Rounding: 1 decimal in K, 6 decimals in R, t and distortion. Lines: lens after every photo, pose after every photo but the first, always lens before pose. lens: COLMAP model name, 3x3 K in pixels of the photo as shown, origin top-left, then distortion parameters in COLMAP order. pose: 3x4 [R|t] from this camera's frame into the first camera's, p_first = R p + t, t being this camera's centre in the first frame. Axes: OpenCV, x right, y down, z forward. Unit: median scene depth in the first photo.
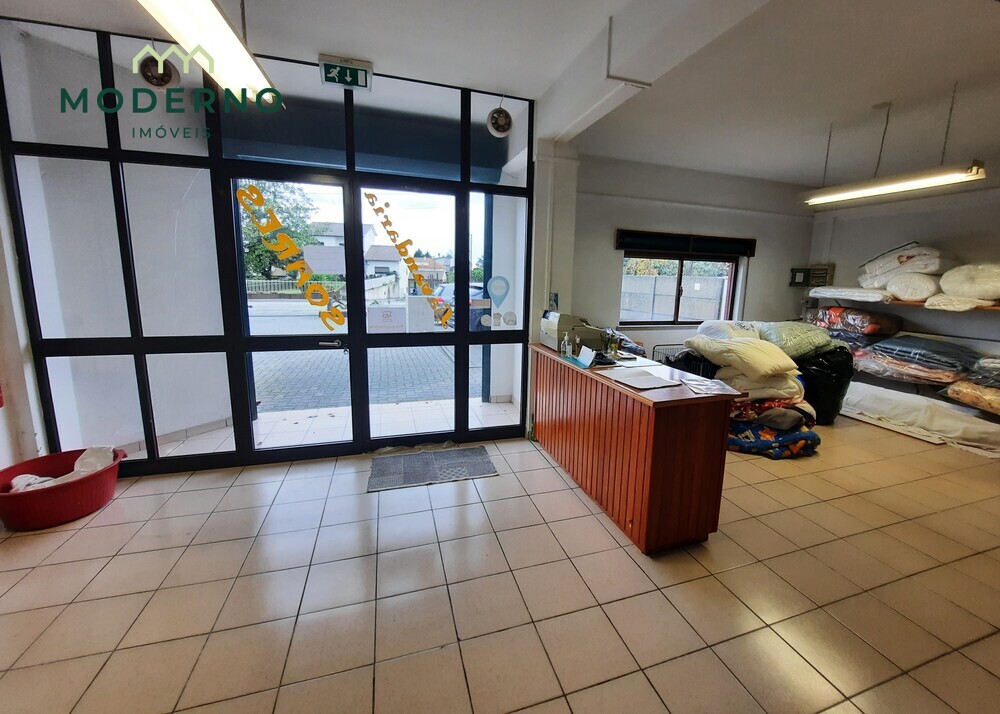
lens RADIAL K [[400.8, 0, 519.5], [0, 400.8, 338.3], [0, 0, 1]] dist [-0.000157, 0.000024]
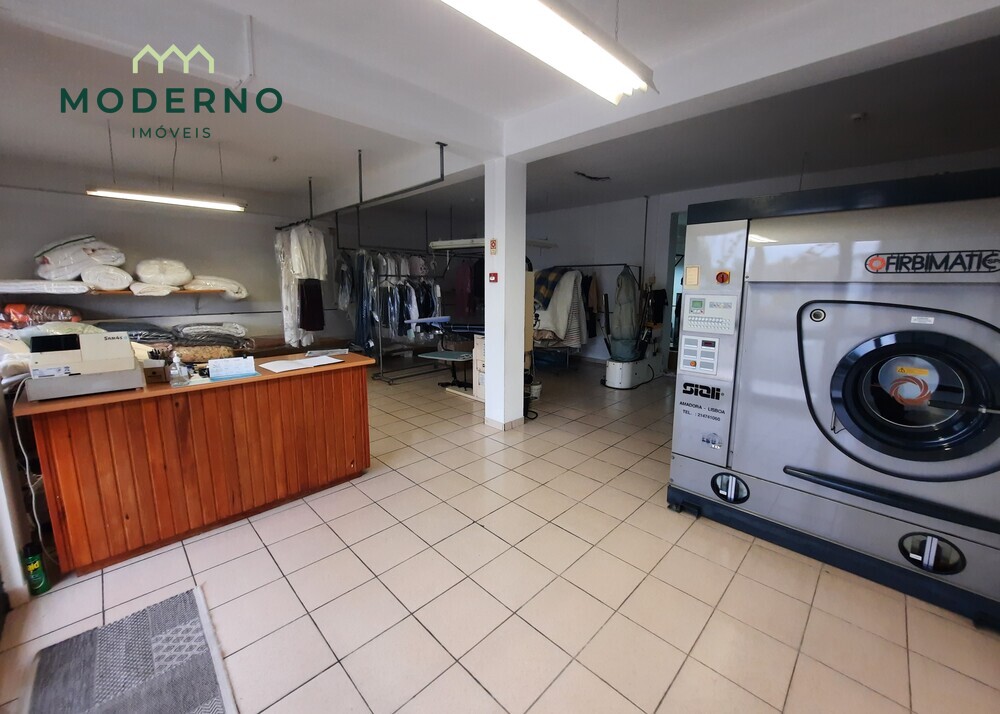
lens RADIAL K [[400.8, 0, 519.5], [0, 400.8, 338.3], [0, 0, 1]] dist [-0.000157, 0.000024]
pose [[-0.474431, -0.150384, 0.867352, -0.586756], [0.114140, 0.966473, 0.230003, -0.097242], [-0.872862, 0.208120, -0.441360, 0.562730]]
